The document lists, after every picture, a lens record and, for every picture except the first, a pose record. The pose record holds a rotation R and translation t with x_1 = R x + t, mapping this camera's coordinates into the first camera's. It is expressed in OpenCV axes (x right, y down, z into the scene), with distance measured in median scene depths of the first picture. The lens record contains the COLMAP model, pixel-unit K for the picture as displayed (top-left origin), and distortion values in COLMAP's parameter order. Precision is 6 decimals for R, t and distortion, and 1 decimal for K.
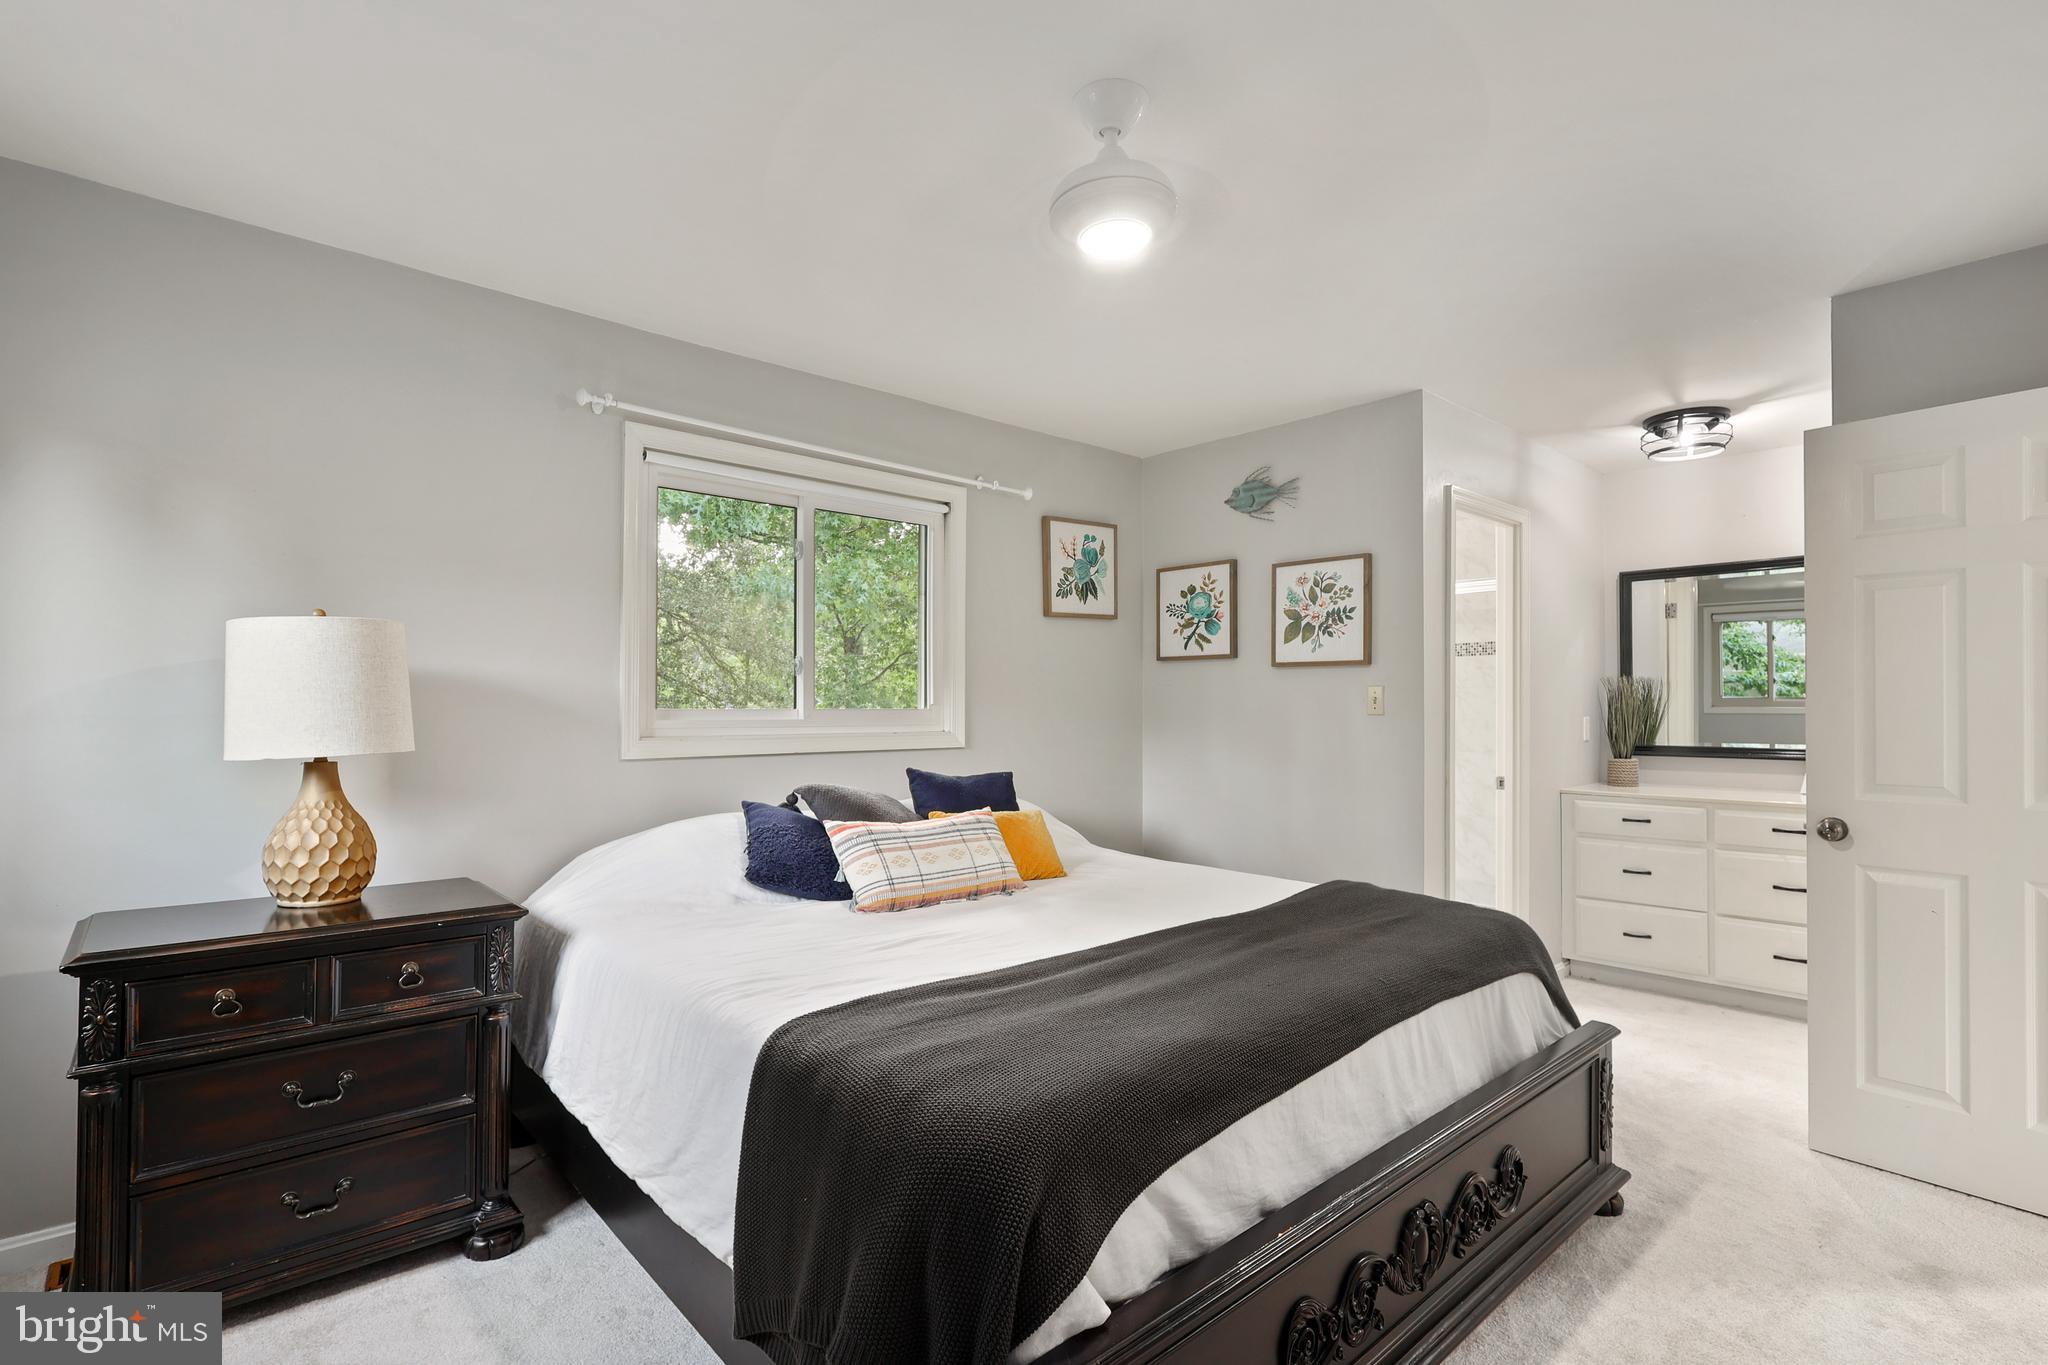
lens RADIAL K [[966.9, 0, 1017.2], [0, 966.9, 693.2], [0, 0, 1]] dist [-0.004563, 0.003200]
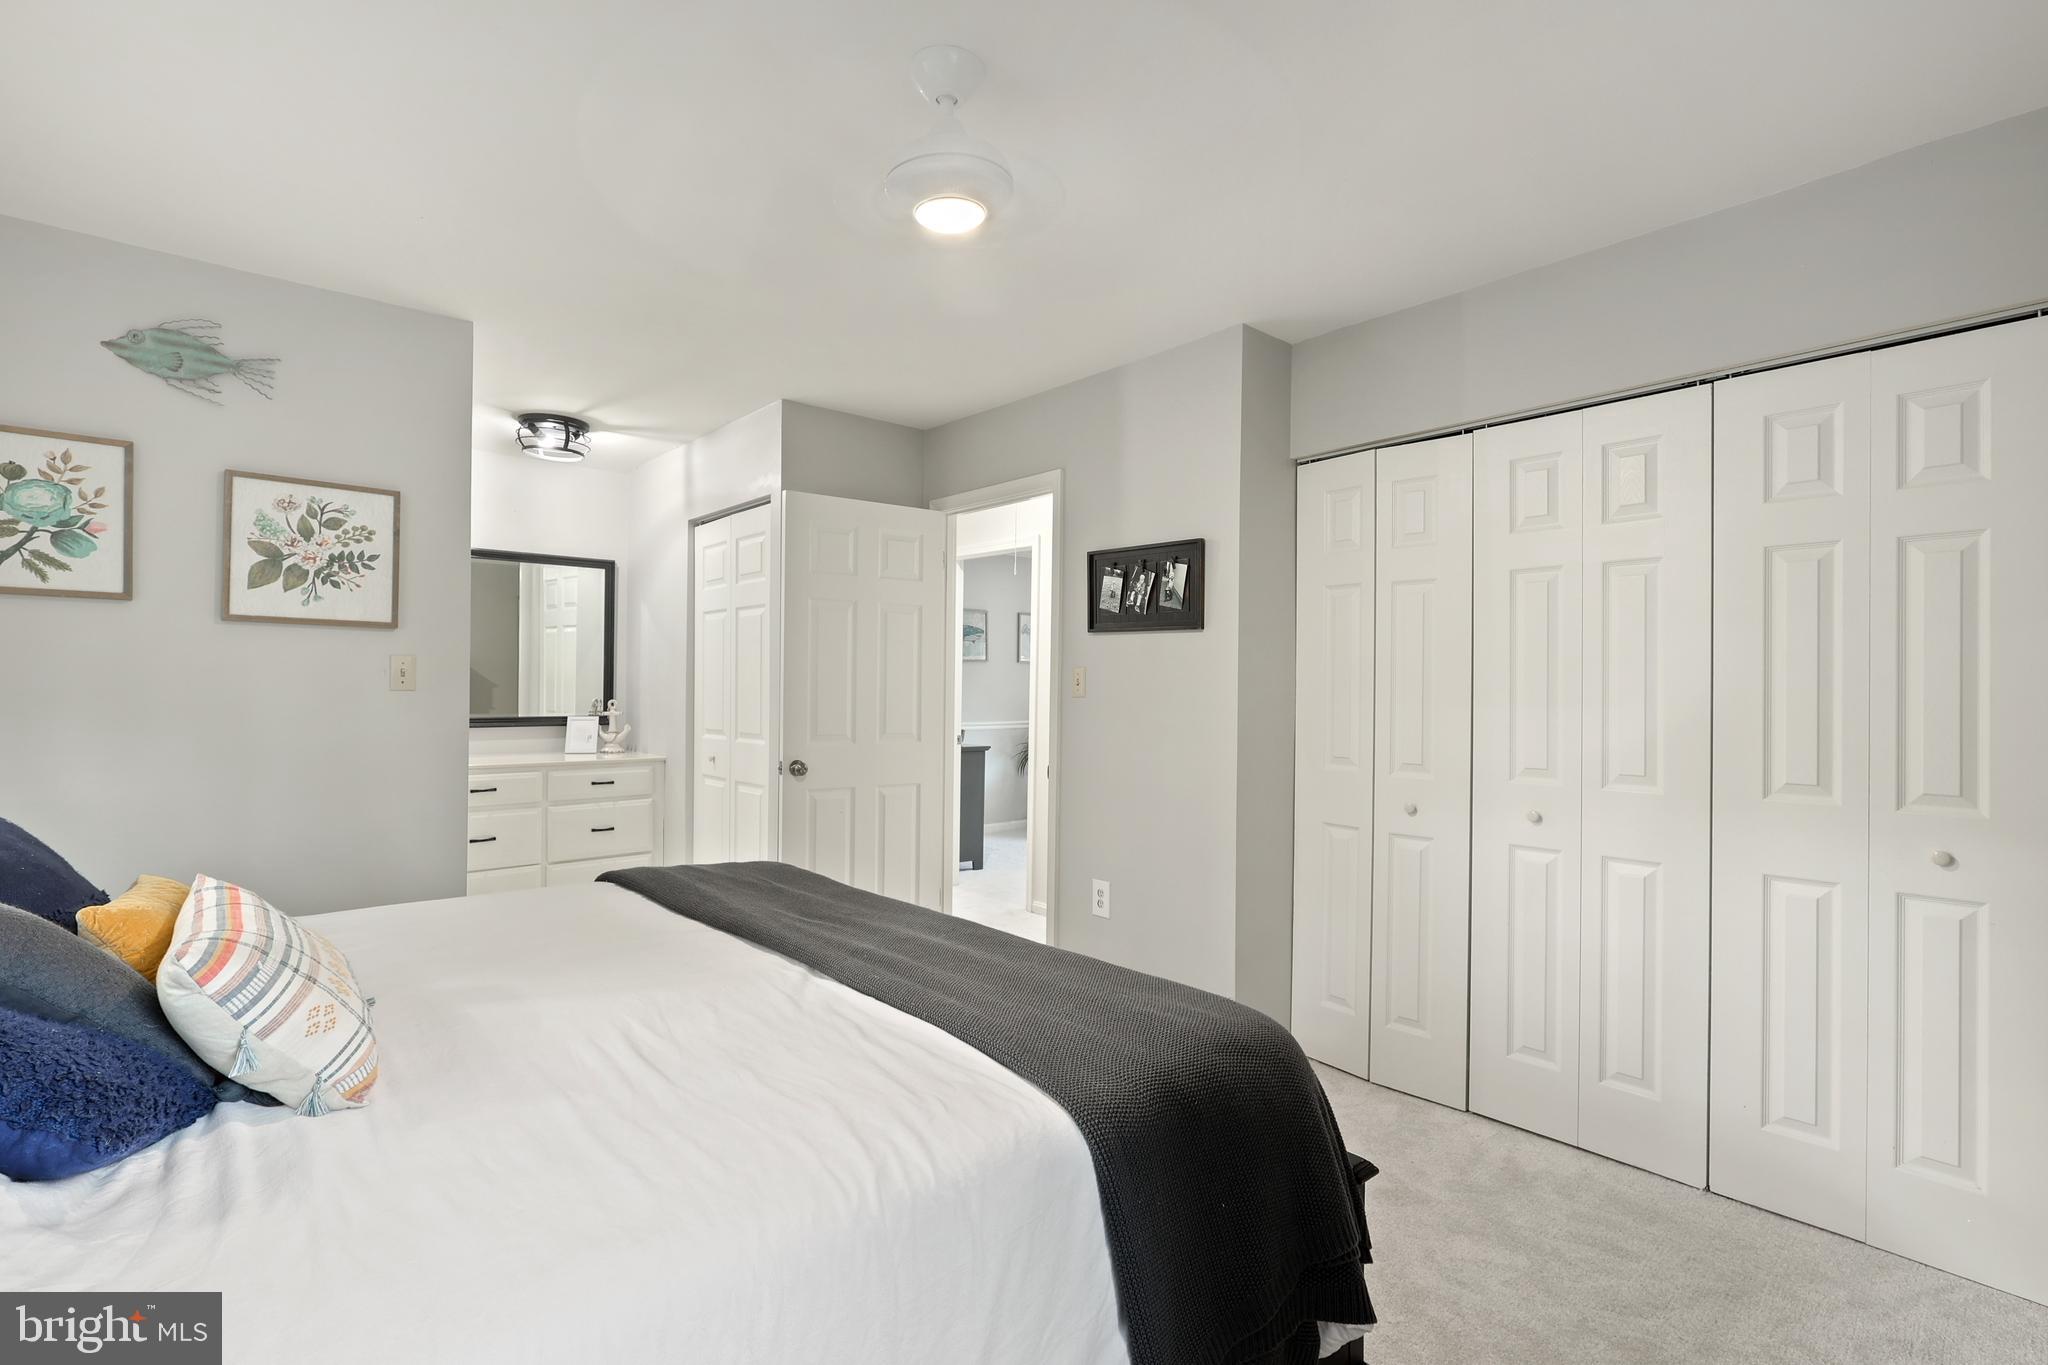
lens RADIAL K [[966.9, 0, 1012.8], [0, 966.9, 683.7], [0, 0, 1]] dist [-0.004563, 0.003200]
pose [[0.008790, 0.002913, 0.999957, -0.417997], [-0.024309, 0.999701, -0.002699, 0.005832], [-0.999666, -0.024284, 0.008858, 0.443806]]
